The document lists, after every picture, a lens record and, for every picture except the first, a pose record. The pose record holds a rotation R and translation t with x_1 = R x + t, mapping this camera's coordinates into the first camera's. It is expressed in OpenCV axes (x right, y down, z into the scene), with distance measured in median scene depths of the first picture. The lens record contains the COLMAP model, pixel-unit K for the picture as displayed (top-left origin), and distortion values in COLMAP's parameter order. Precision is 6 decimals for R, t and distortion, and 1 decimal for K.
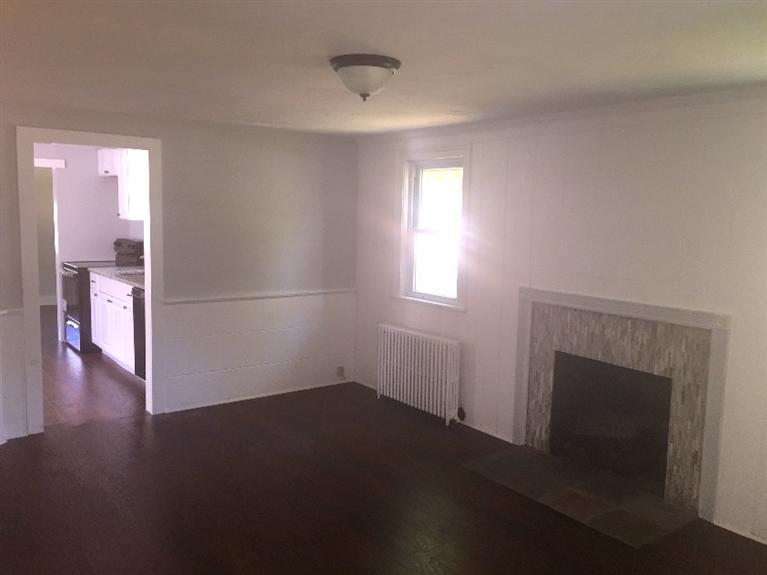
lens RADIAL K [[655.7, 0, 383.5], [0, 655.7, 287.5], [0, 0, 1]] dist [0.092474, -0.129509]
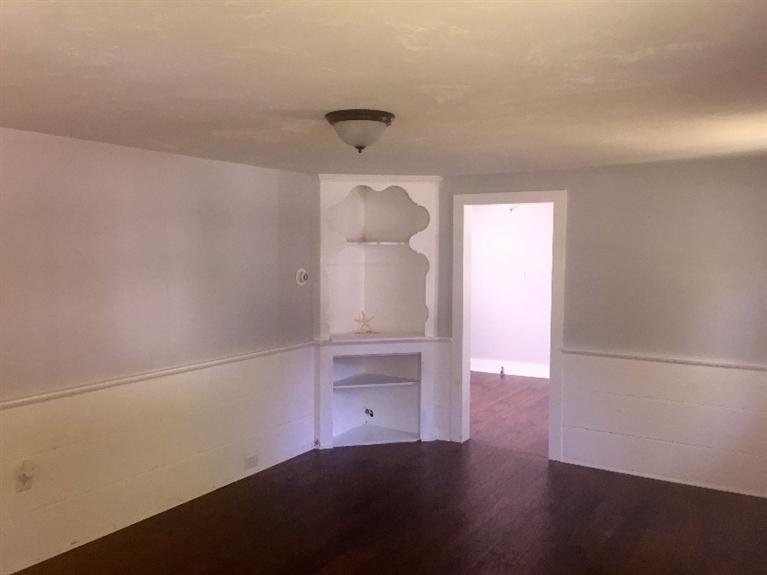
lens RADIAL K [[655.7, 0, 383.5], [0, 655.7, 287.5], [0, 0, 1]] dist [0.092474, -0.129509]
pose [[0.387585, 0.036350, -0.921117, 0.615533], [-0.102113, 0.994766, -0.003710, -0.052060], [0.916161, 0.095496, 0.389268, 0.448884]]
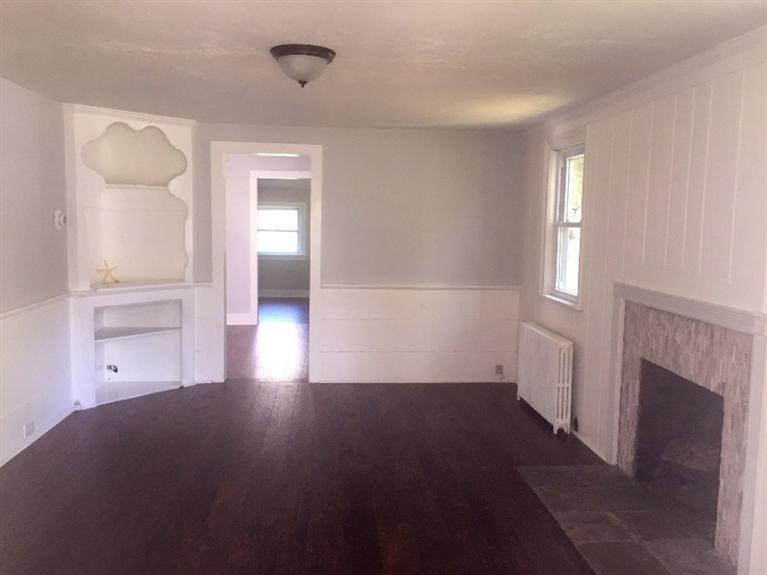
lens RADIAL K [[655.7, 0, 383.5], [0, 655.7, 287.5], [0, 0, 1]] dist [0.092474, -0.129509]
pose [[0.855268, 0.046974, -0.516053, 0.447888], [-0.059090, 0.998228, -0.007067, 0.033624], [0.514806, 0.036538, 0.856528, 0.098221]]
